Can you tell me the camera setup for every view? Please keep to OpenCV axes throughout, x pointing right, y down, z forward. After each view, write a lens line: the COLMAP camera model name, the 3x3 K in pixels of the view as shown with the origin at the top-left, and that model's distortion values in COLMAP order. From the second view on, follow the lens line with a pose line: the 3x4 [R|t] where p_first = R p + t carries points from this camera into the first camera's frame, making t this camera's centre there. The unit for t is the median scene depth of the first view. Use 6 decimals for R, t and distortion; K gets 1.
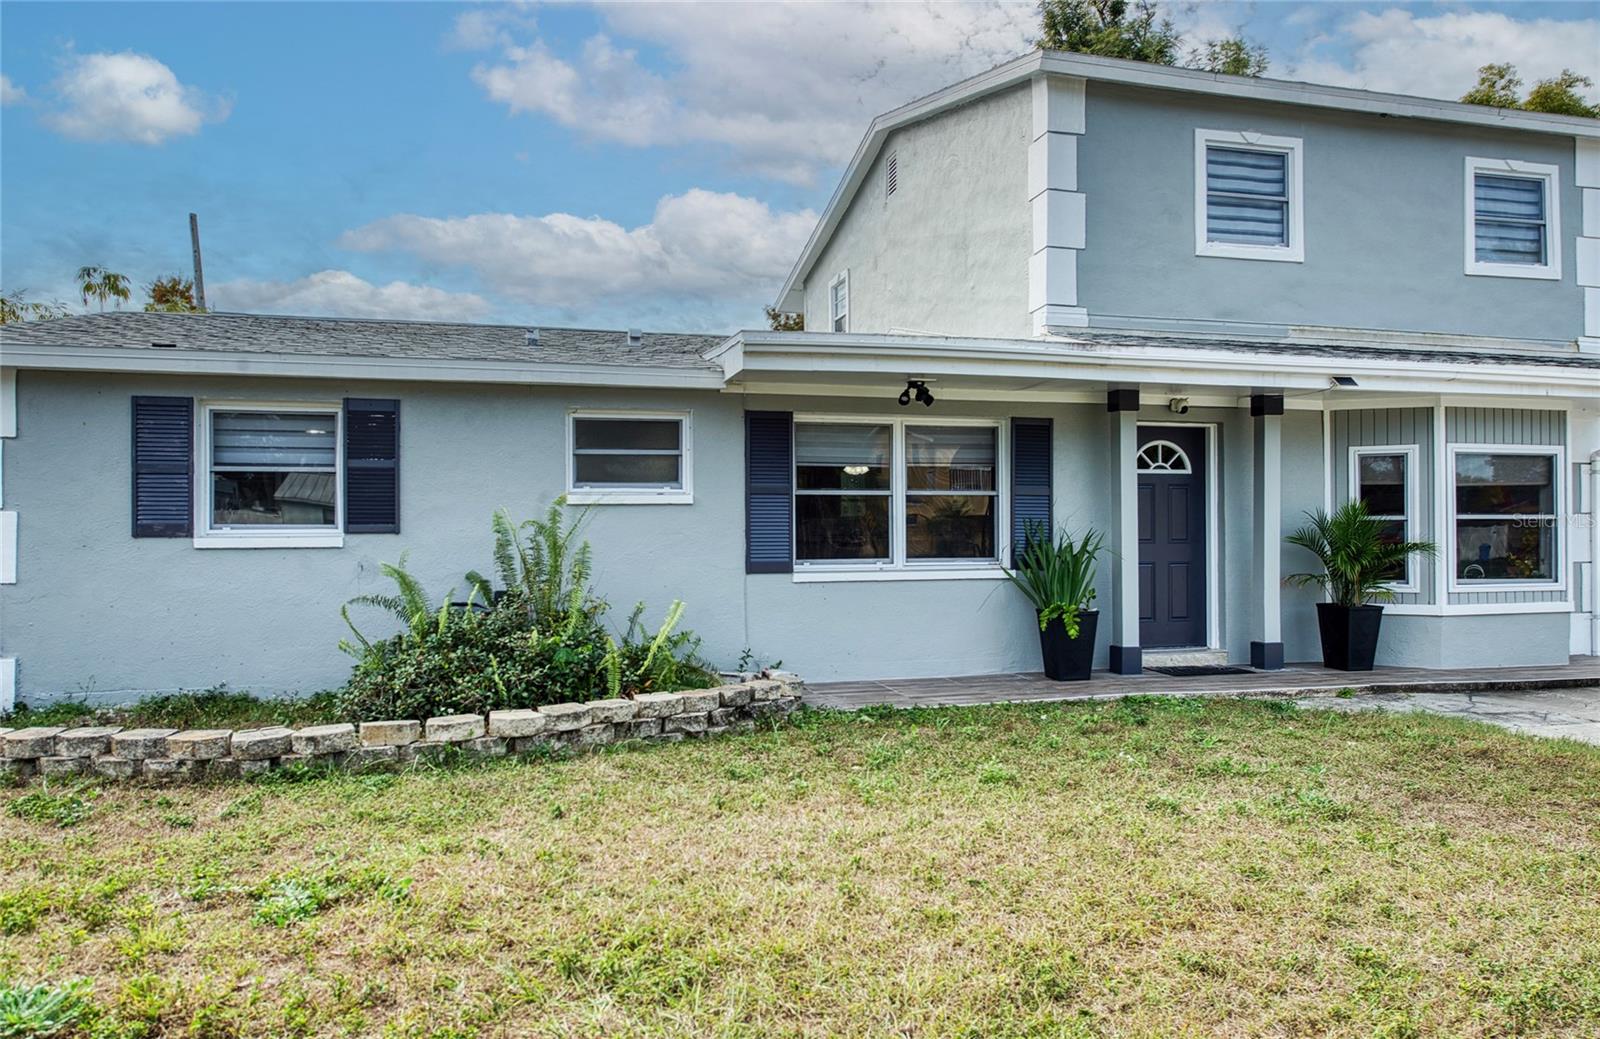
lens RADIAL K [[1060.5, 0, 797.3], [0, 1060.5, 526.8], [0, 0, 1]] dist [-0.000260, -0.001033]
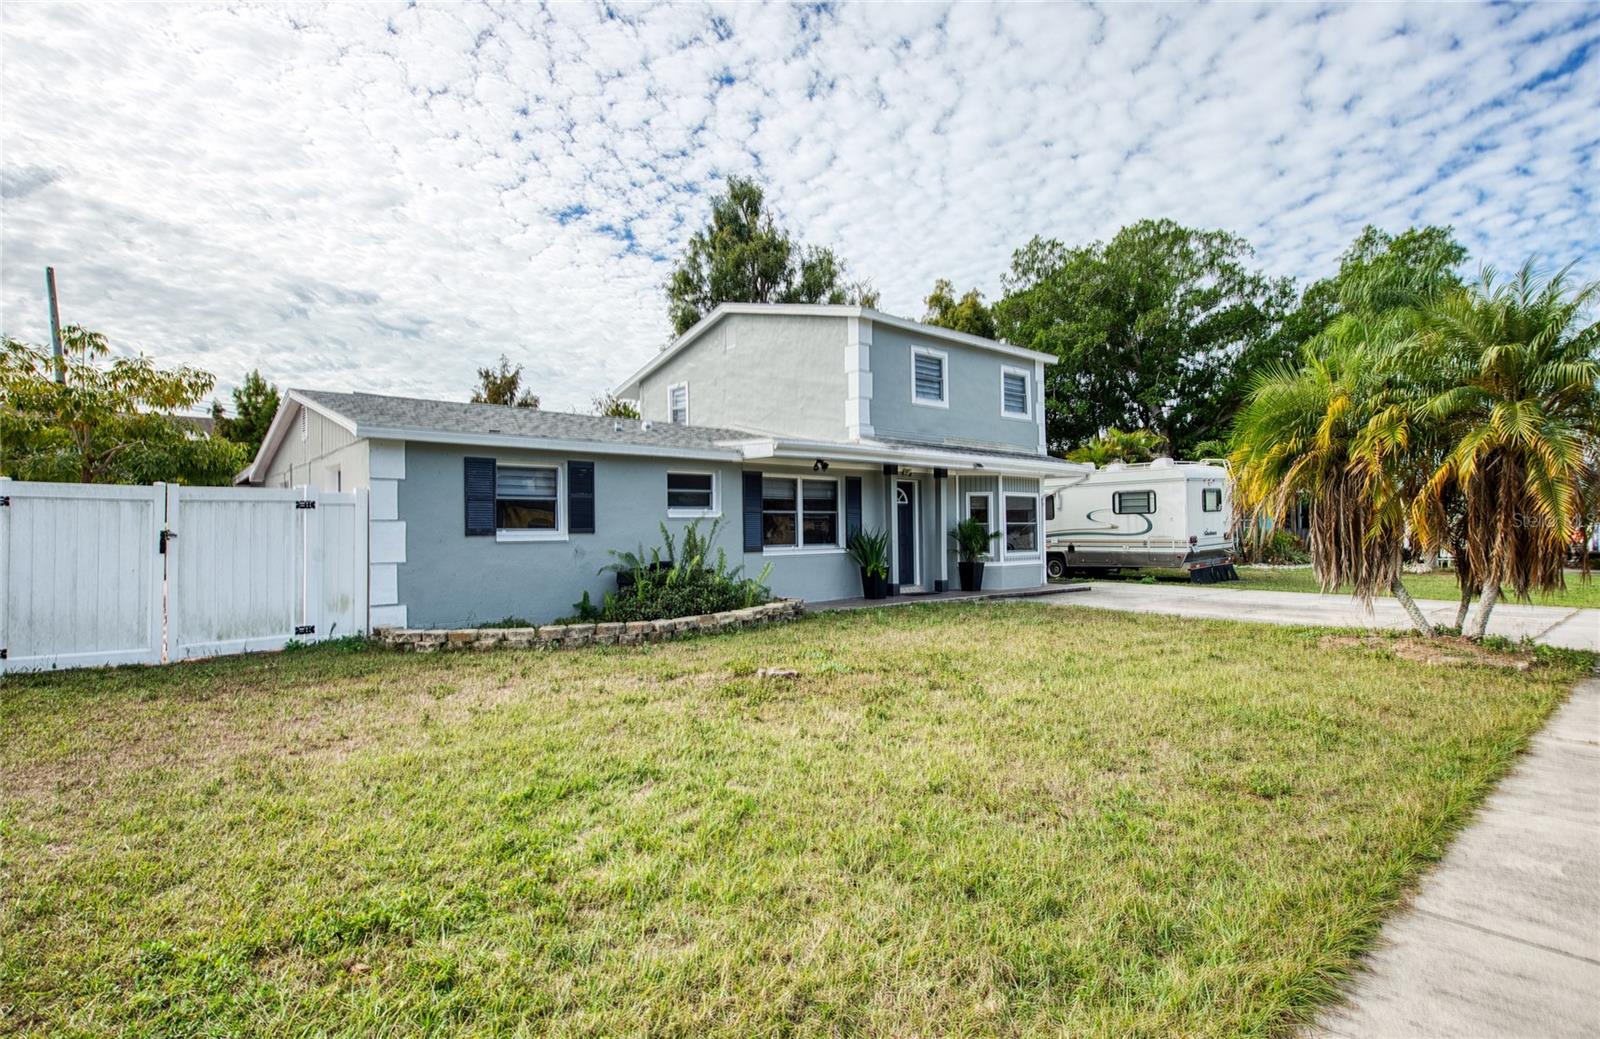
lens RADIAL K [[739.1, 0, 804.4], [0, 739.1, 515.6], [0, 0, 1]] dist [-0.005760, -0.000583]
pose [[0.907362, 0.003801, 0.420333, -0.484410], [0.004860, 0.999797, -0.019530, 0.002197], [-0.420322, 0.019764, 0.907160, -0.293227]]
